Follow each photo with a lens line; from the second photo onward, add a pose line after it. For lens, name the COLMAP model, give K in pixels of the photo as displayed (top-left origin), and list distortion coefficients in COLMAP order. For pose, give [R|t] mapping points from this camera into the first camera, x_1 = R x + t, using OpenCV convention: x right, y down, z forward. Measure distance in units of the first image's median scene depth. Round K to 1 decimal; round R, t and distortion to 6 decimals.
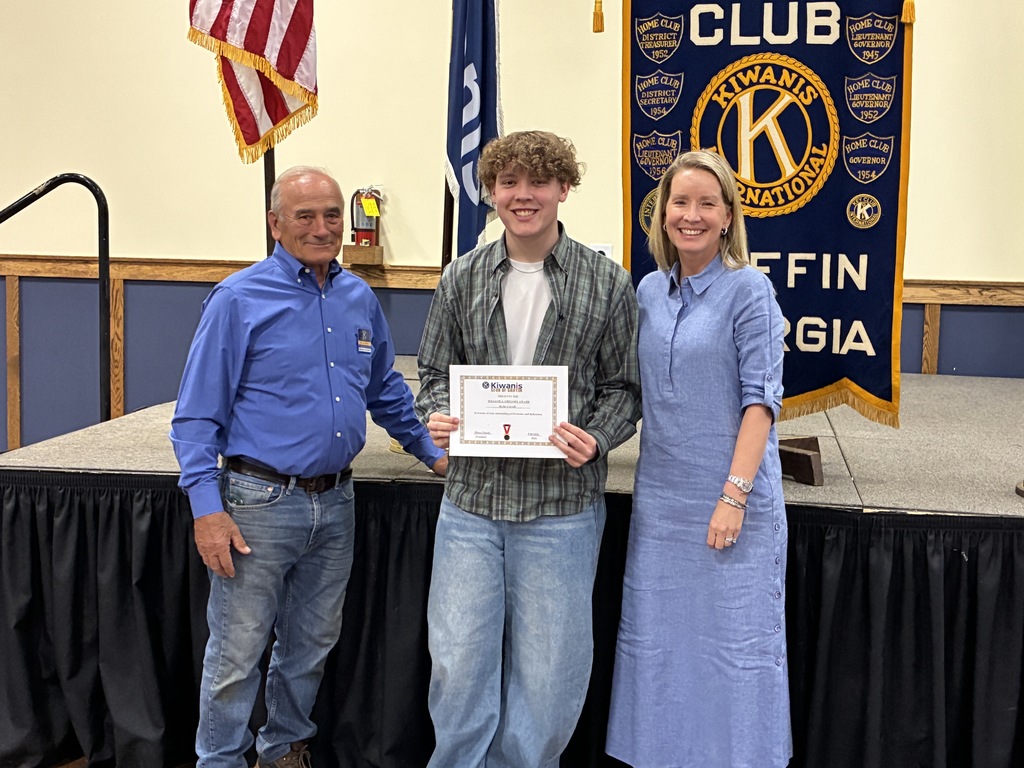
lens RADIAL K [[1493.3, 0, 500.8], [0, 1493.3, 355.8], [0, 0, 1]] dist [-0.009674, 0.000000]
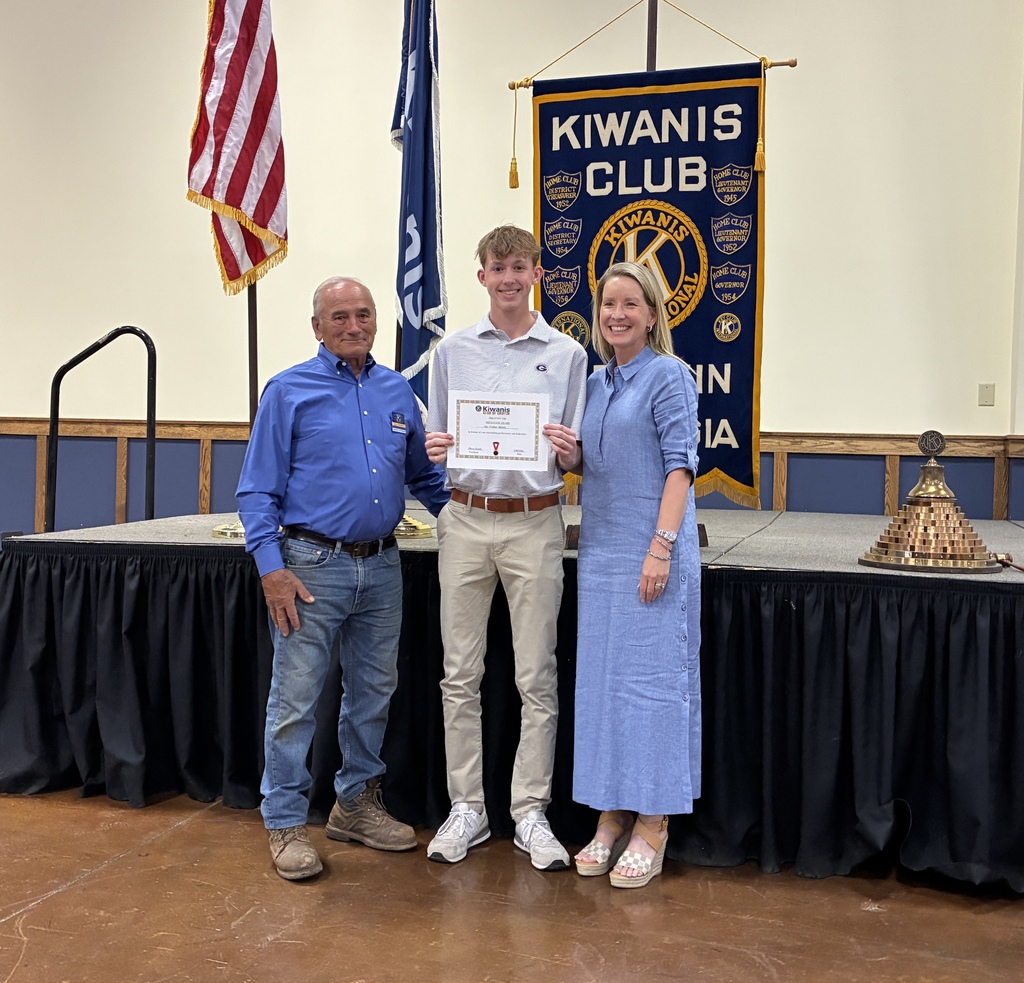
lens RADIAL K [[1318.8, 0, 509.6], [0, 1318.8, 441.5], [0, 0, 1]] dist [0.018941, 0.000000]
pose [[0.995938, 0.000074, -0.090046, 0.162633], [-0.008385, 0.995731, -0.091924, 0.092014], [0.089654, 0.092305, 0.991686, -0.056599]]
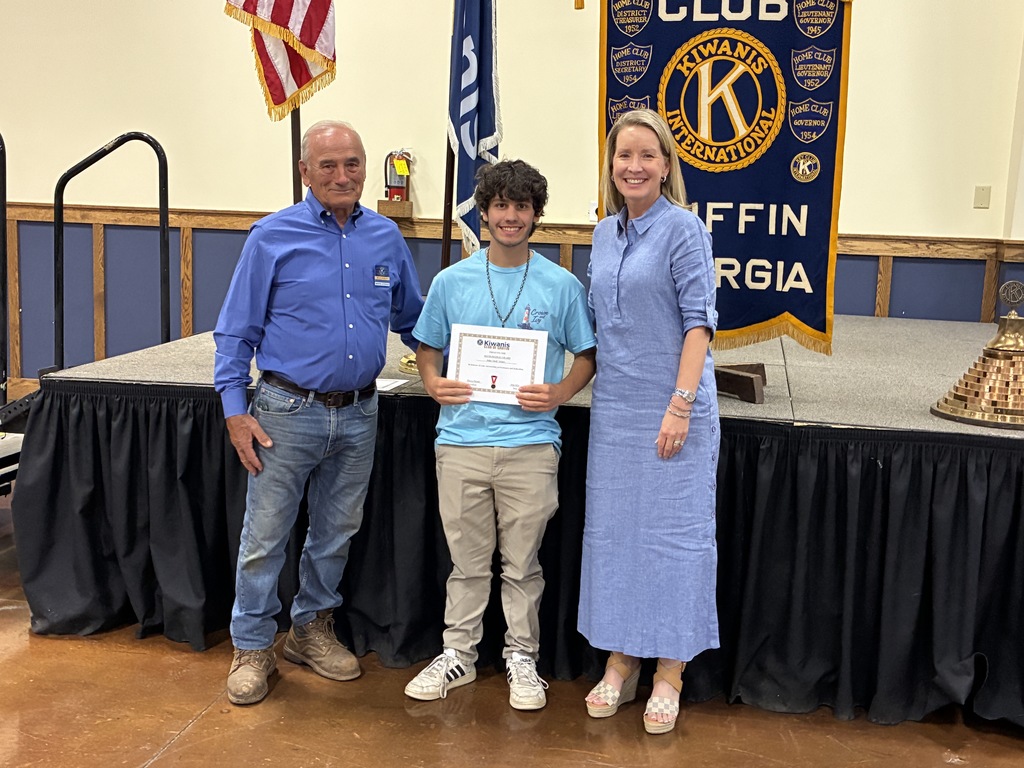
lens RADIAL K [[1284.0, 0, 502.2], [0, 1284.0, 377.2], [0, 0, 1]] dist [-0.012676, 0.000000]
pose [[0.999563, 0.013627, -0.026231, 0.036512], [-0.012132, 0.998338, 0.056332, 0.012125], [0.026955, -0.055989, 0.998067, -0.005987]]
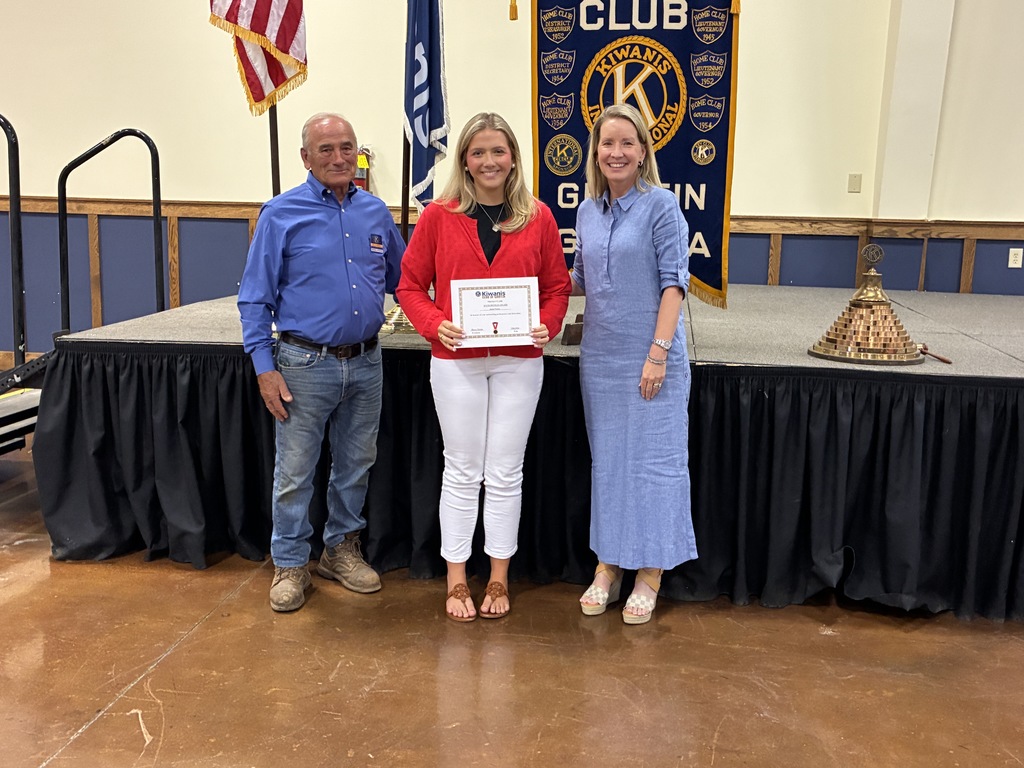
lens RADIAL K [[1130.4, 0, 532.7], [0, 1130.4, 380.3], [0, 0, 1]] dist [-0.010939, 0.000000]
pose [[0.998978, -0.005717, 0.044837, 0.035517], [0.002172, 0.996894, 0.078723, 0.031394], [-0.045148, -0.078545, 0.995888, -0.056990]]
